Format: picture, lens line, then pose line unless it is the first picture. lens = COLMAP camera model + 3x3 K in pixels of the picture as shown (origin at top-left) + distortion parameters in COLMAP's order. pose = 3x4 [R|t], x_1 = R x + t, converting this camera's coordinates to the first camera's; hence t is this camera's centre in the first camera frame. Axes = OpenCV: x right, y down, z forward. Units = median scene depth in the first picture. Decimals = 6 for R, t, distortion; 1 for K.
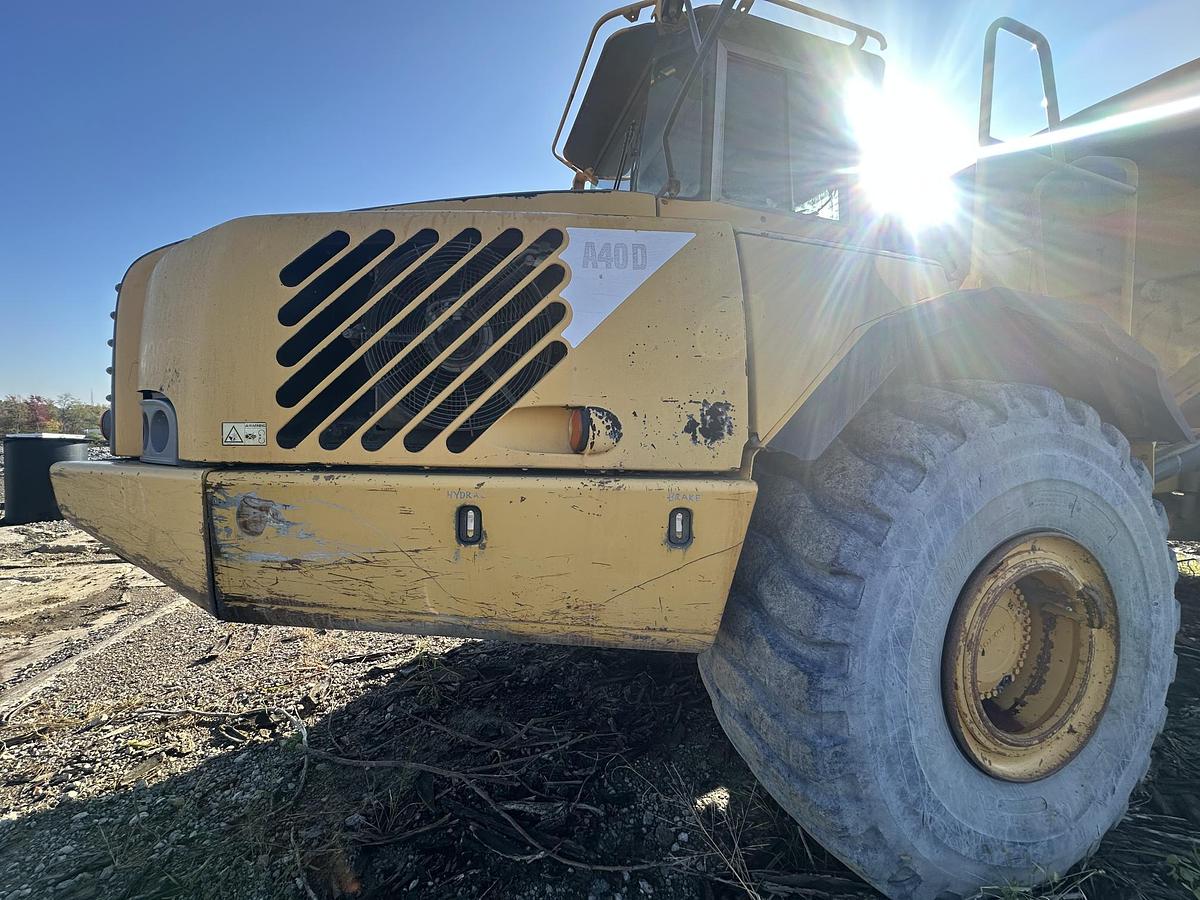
lens RADIAL K [[490.3, 0, 595.9], [0, 490.3, 444.0], [0, 0, 1]] dist [-0.002724, 0.003782]
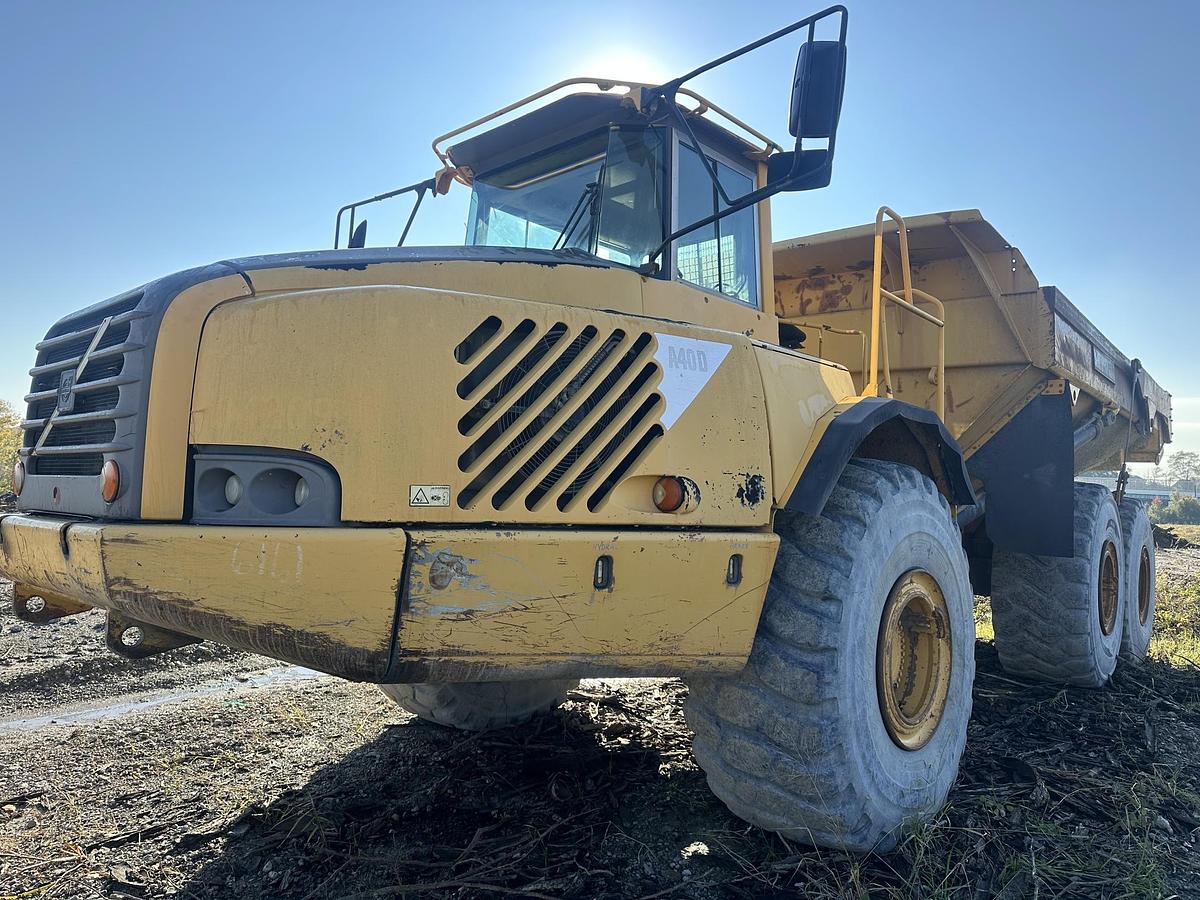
lens RADIAL K [[852.5, 0, 598.1], [0, 852.5, 444.8], [0, 0, 1]] dist [0.072082, -0.037247]
pose [[0.864003, 0.038422, 0.502018, -1.305249], [0.000759, 0.996983, -0.077611, 0.014036], [-0.503485, 0.067437, 0.861368, -0.806693]]
